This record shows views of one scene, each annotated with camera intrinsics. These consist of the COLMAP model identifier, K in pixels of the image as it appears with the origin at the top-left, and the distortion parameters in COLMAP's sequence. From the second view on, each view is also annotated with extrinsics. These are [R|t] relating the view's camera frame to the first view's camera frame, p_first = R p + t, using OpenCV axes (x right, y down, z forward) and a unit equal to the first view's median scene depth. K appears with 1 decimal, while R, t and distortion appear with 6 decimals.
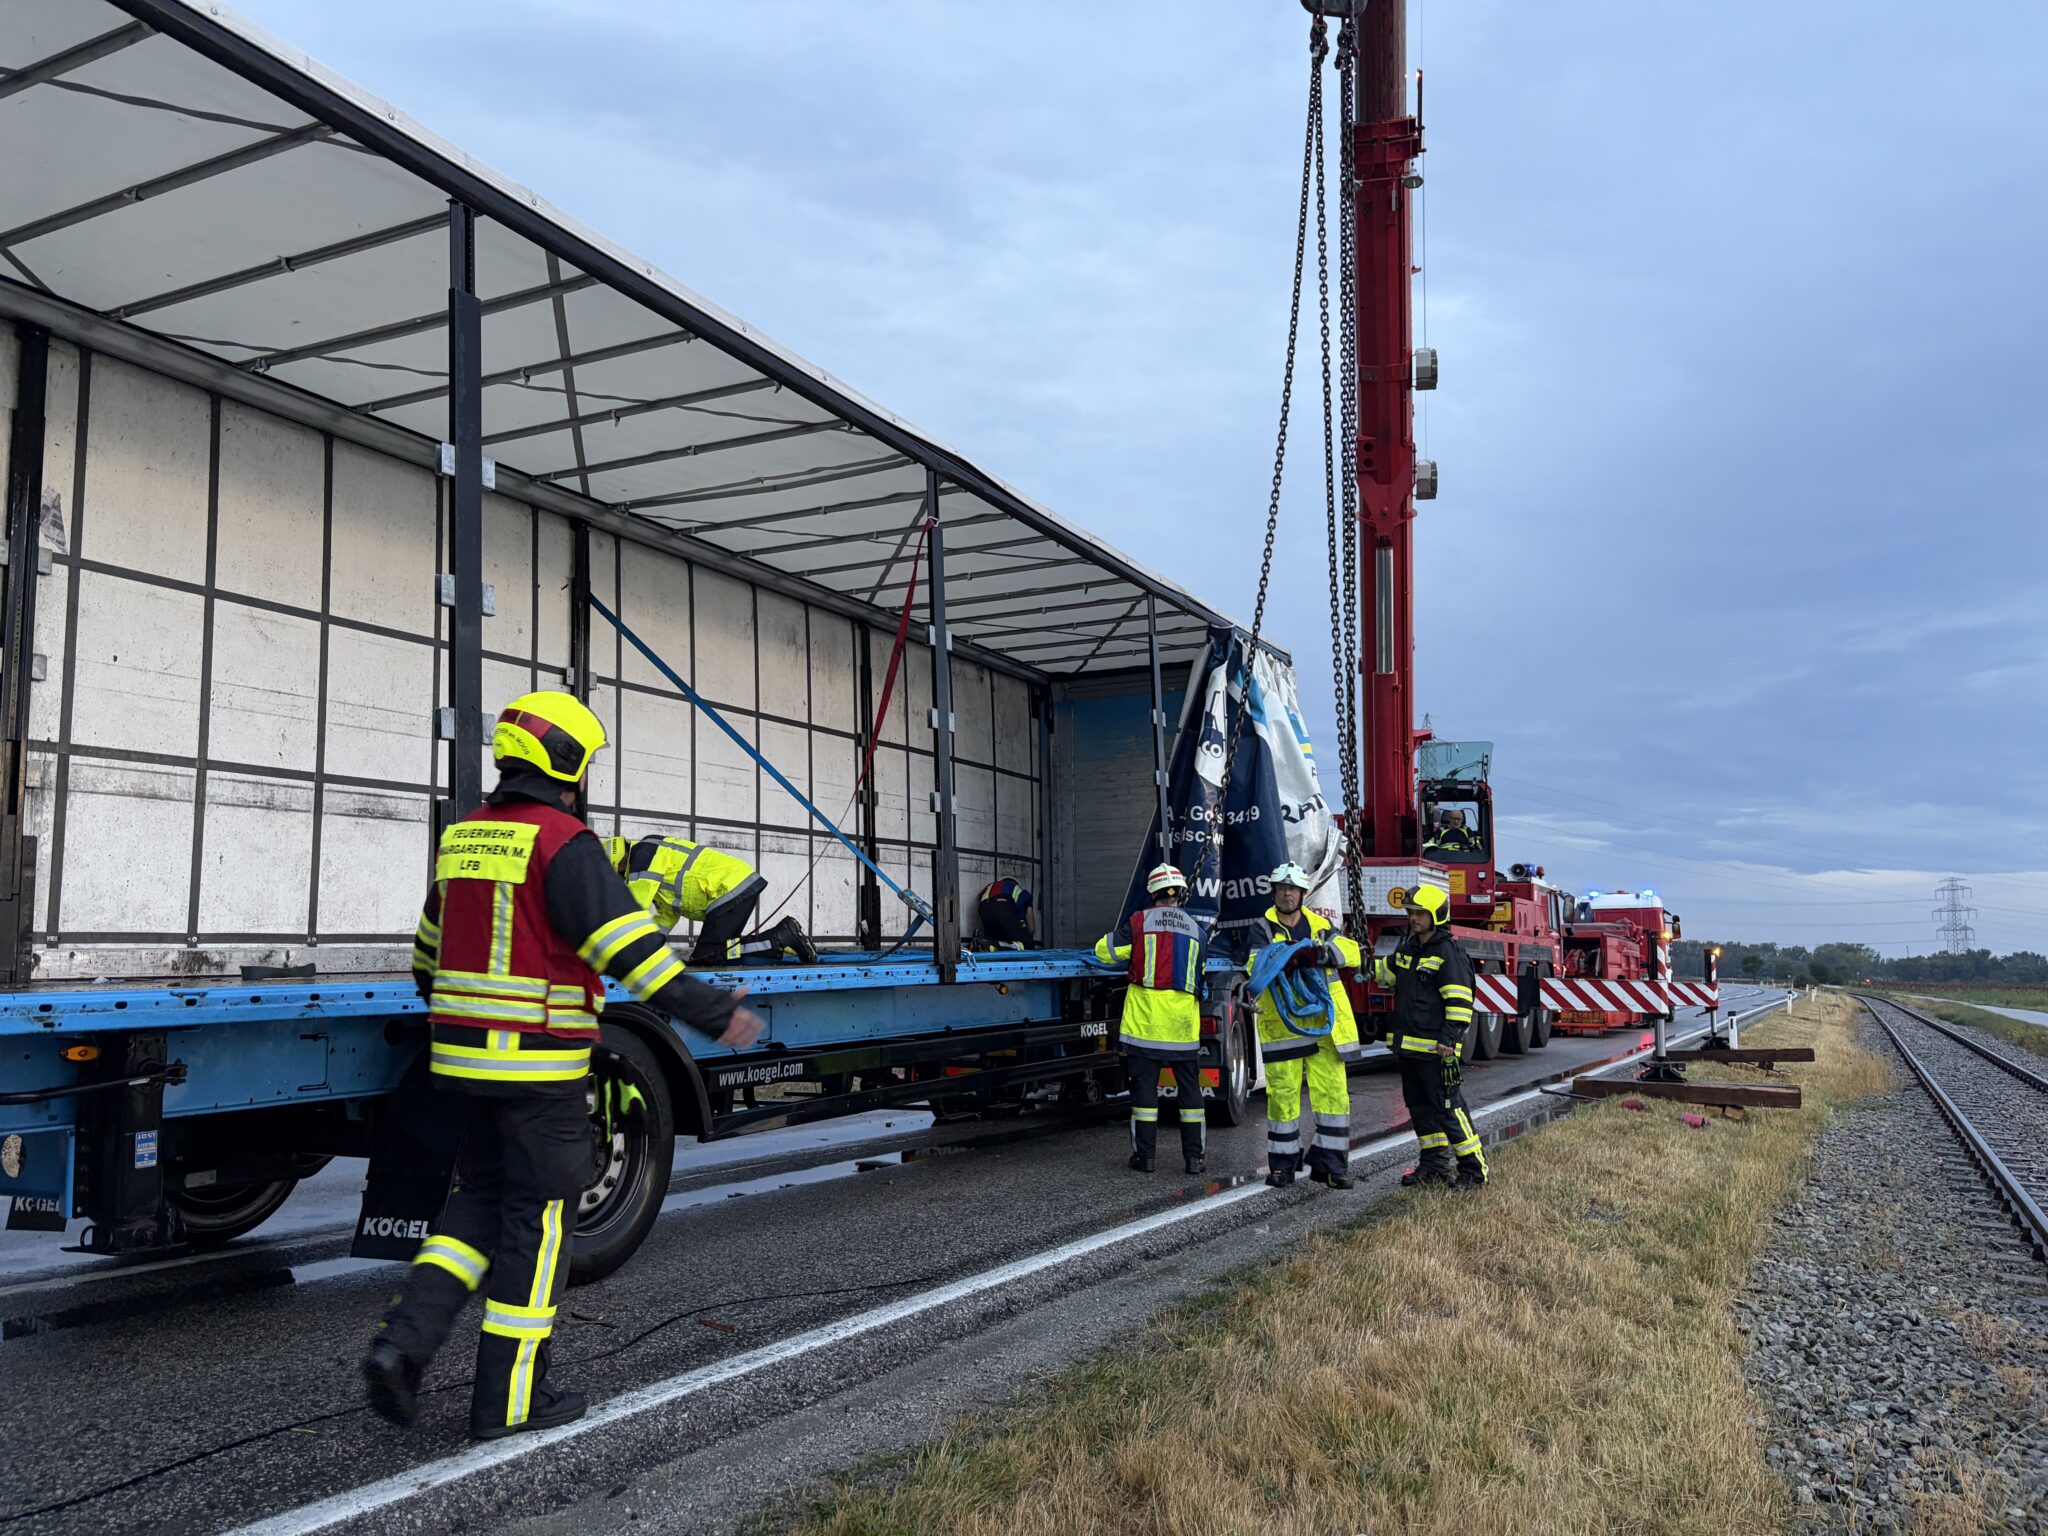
lens RADIAL K [[1658.0, 0, 1032.4], [0, 1658.0, 804.6], [0, 0, 1]] dist [0.029284, -0.013211]
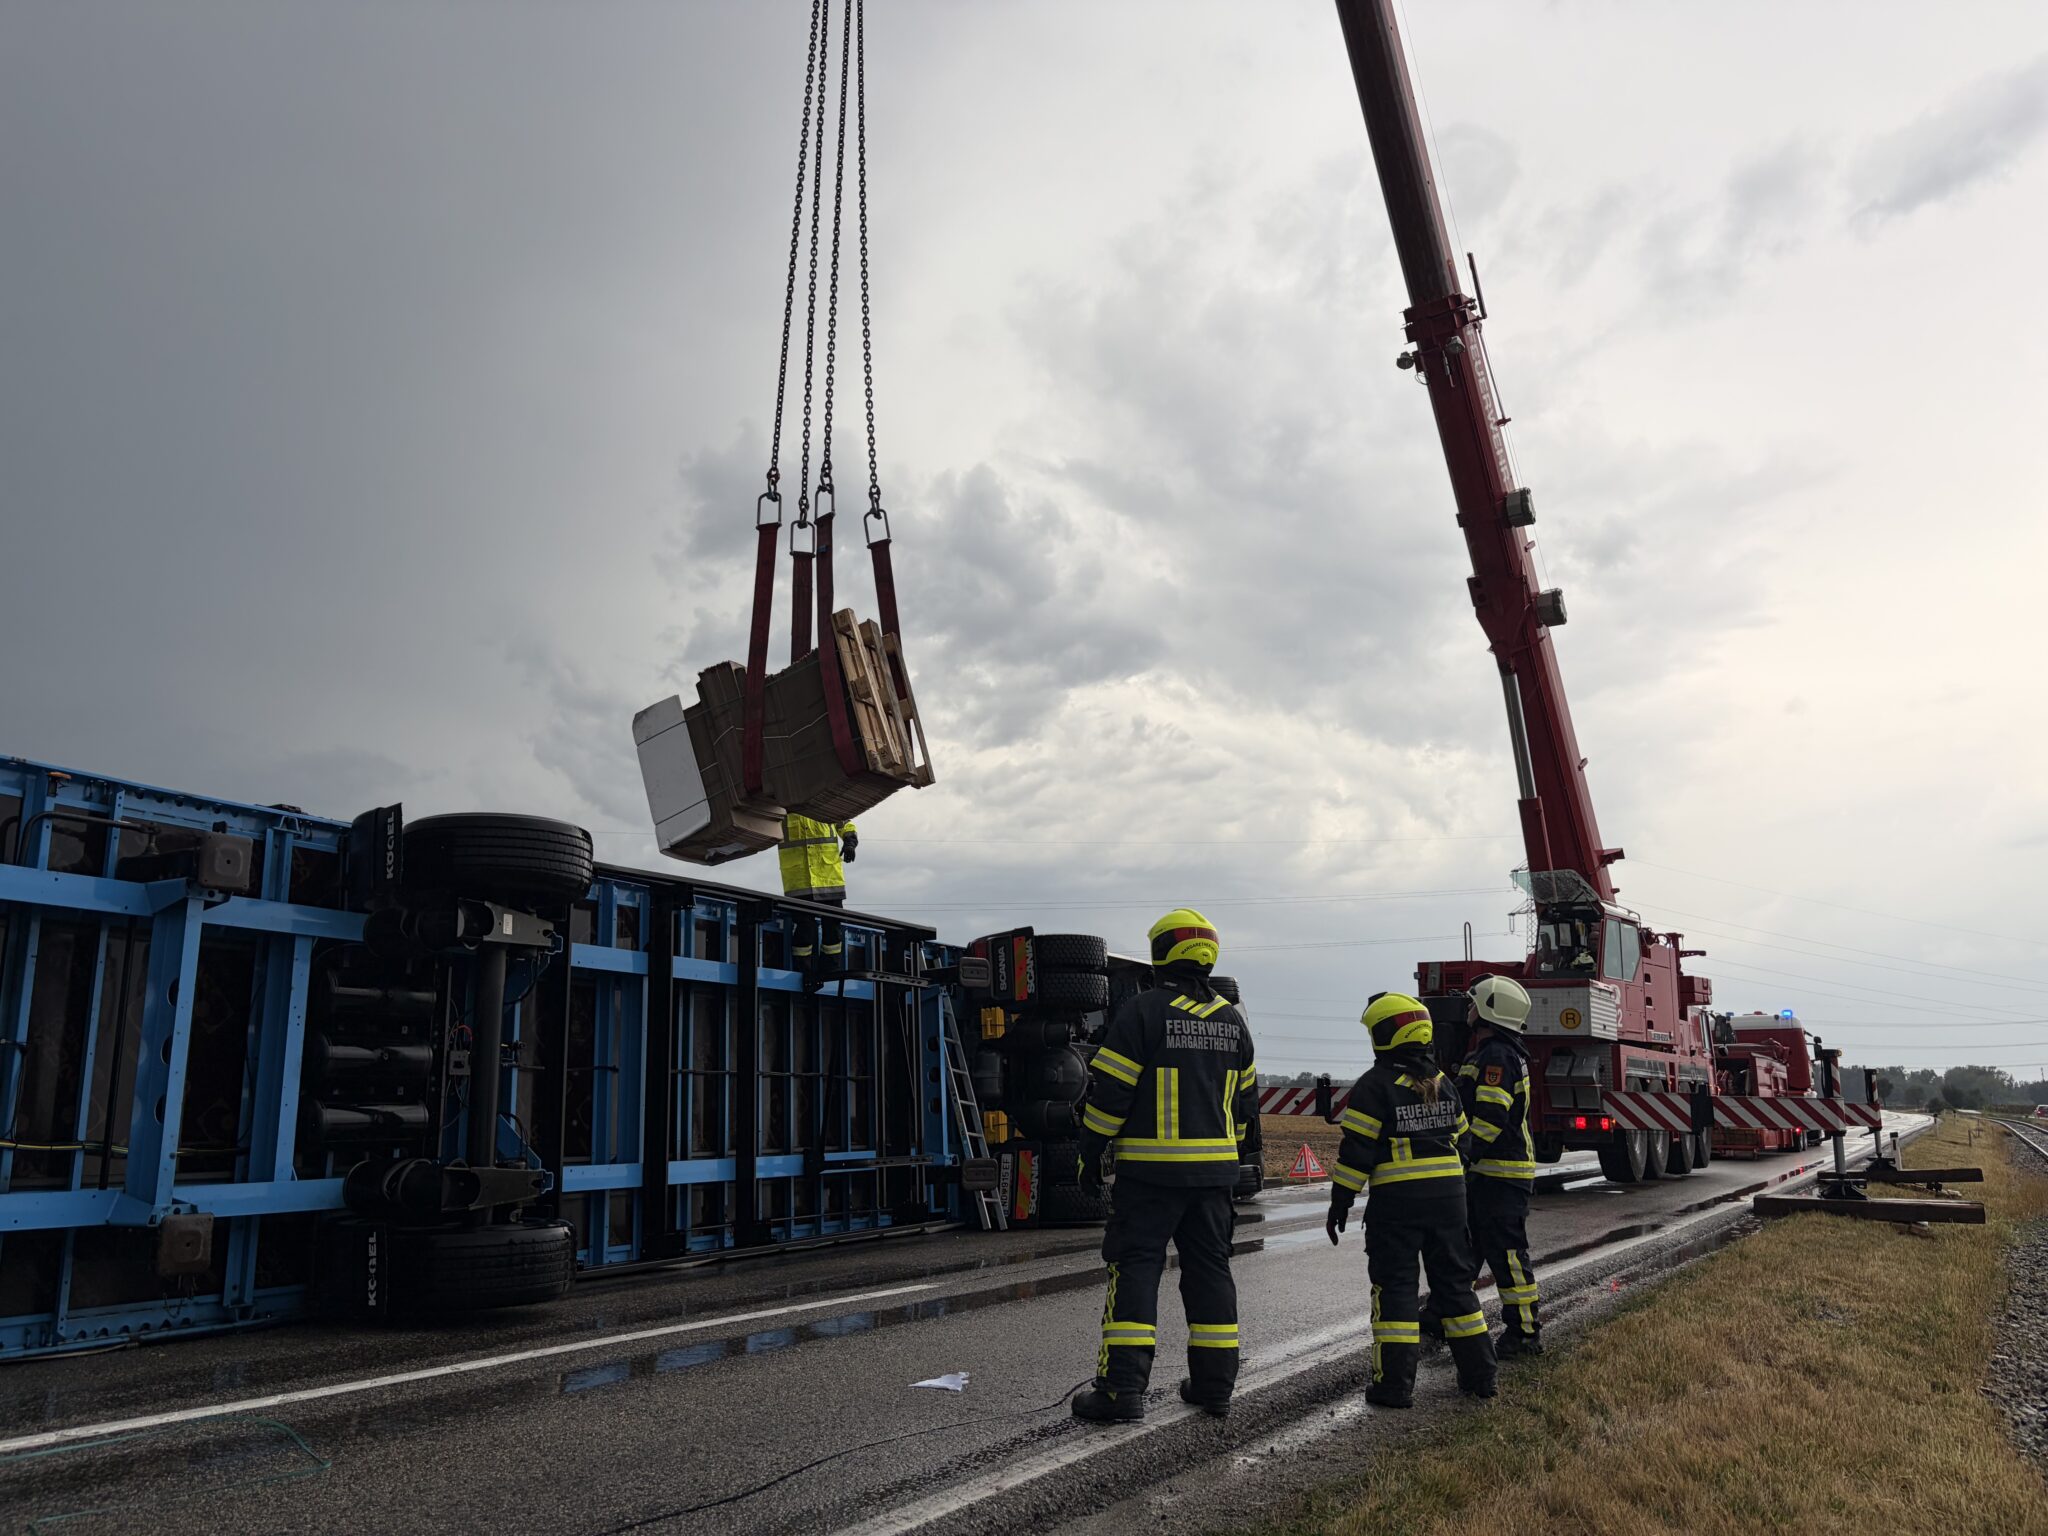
lens RADIAL K [[1611.0, 0, 1021.7], [0, 1611.0, 693.6], [0, 0, 1]] dist [0.066510, -0.089909]
pose [[0.997847, -0.022724, -0.061524, -0.112603], [0.013507, 0.989151, -0.146282, -0.002728], [0.064181, 0.145136, 0.987328, -0.131535]]
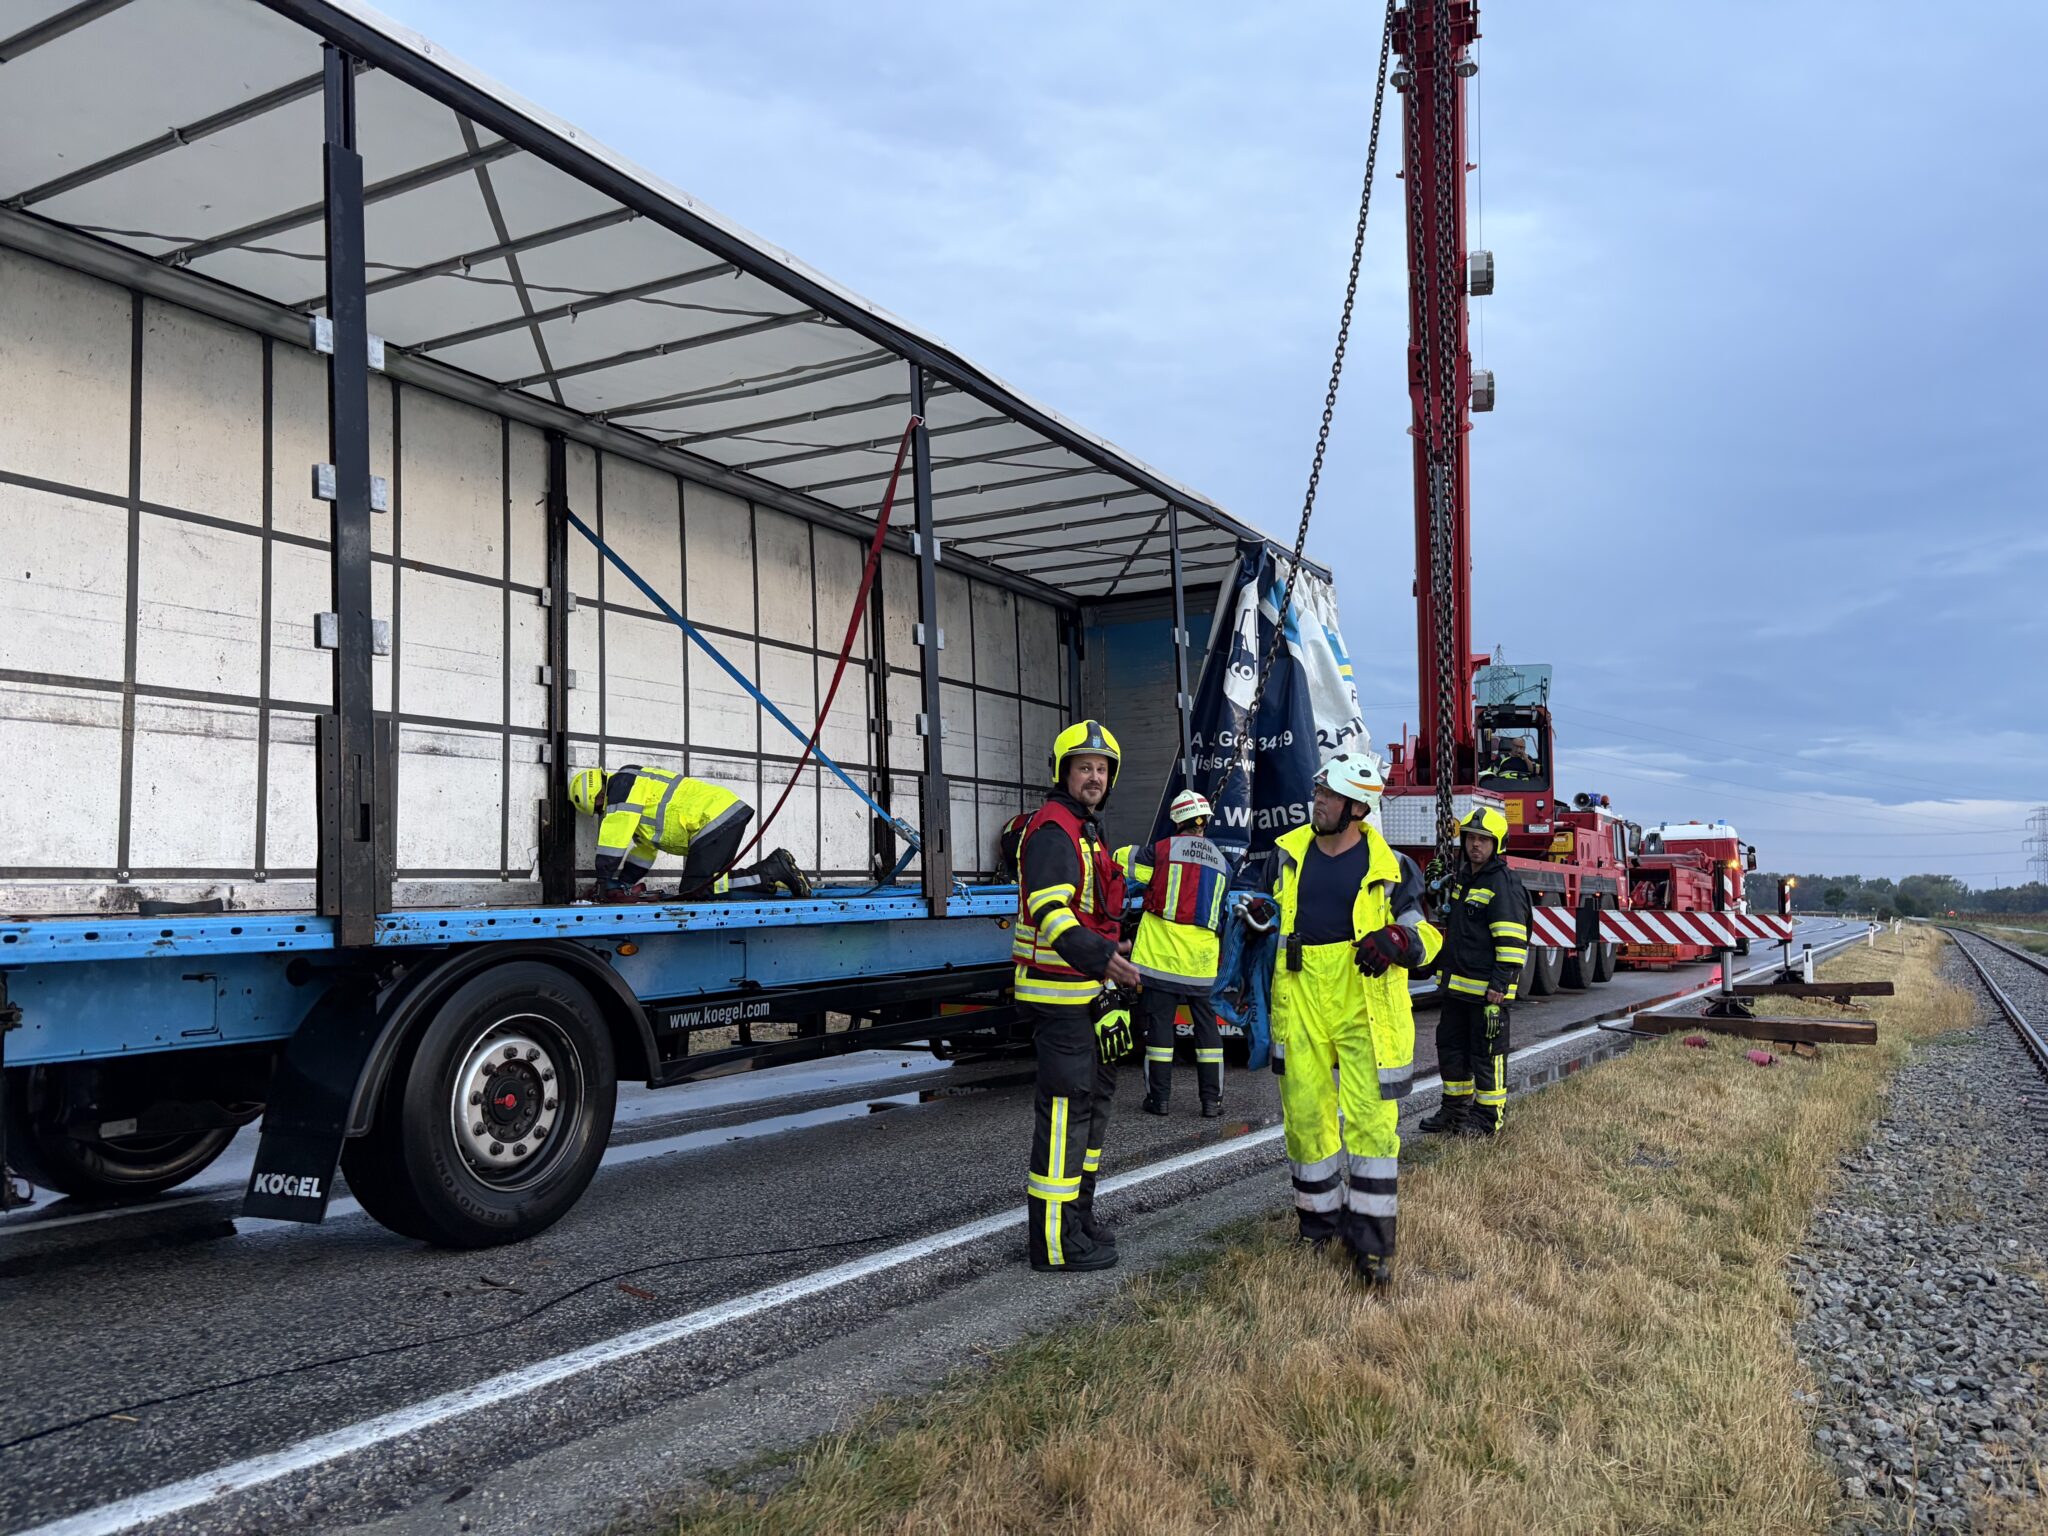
lens RADIAL K [[1646.5, 0, 1034.7], [0, 1646.5, 804.5], [0, 0, 1]] dist [0.037126, -0.037428]
pose [[0.999027, -0.009414, -0.043087, 0.044354], [0.010977, 0.999285, 0.036181, 0.011255], [0.042716, -0.036618, 0.998416, 0.076817]]
